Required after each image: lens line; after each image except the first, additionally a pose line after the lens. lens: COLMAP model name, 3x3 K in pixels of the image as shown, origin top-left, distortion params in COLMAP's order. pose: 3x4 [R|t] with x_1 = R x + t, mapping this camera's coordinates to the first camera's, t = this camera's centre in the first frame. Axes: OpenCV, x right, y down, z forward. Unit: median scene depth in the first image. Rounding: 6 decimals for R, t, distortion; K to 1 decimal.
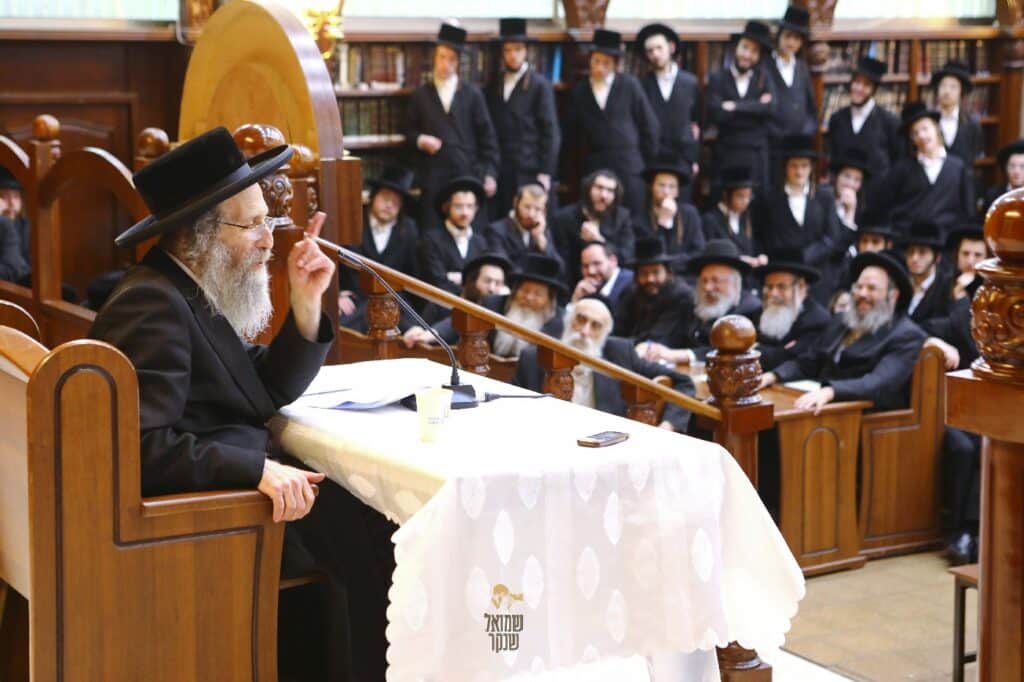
lens RADIAL K [[1900.8, 0, 512.0], [0, 1900.8, 341.0], [0, 0, 1]] dist [0.208189, 0.099166]
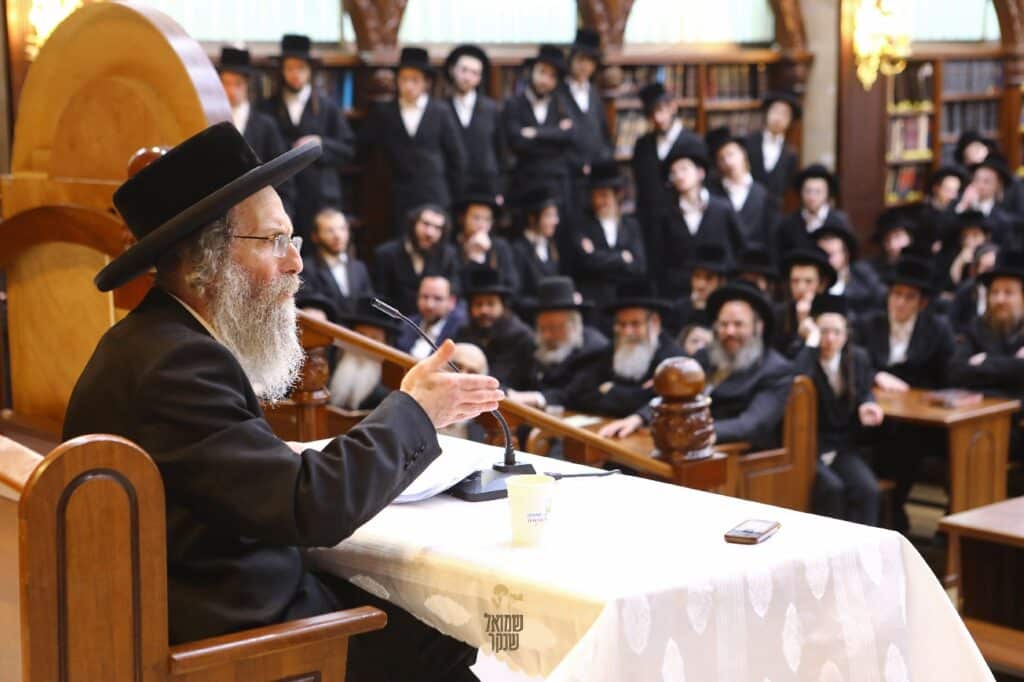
lens RADIAL K [[1908.2, 0, 512.0], [0, 1908.2, 341.0], [0, 0, 1]] dist [0.231402, -0.042098]
pose [[0.987190, -0.035012, 0.155659, -0.058428], [0.038037, 0.999140, -0.016499, -0.005813], [-0.154947, 0.022208, 0.987673, 0.085156]]
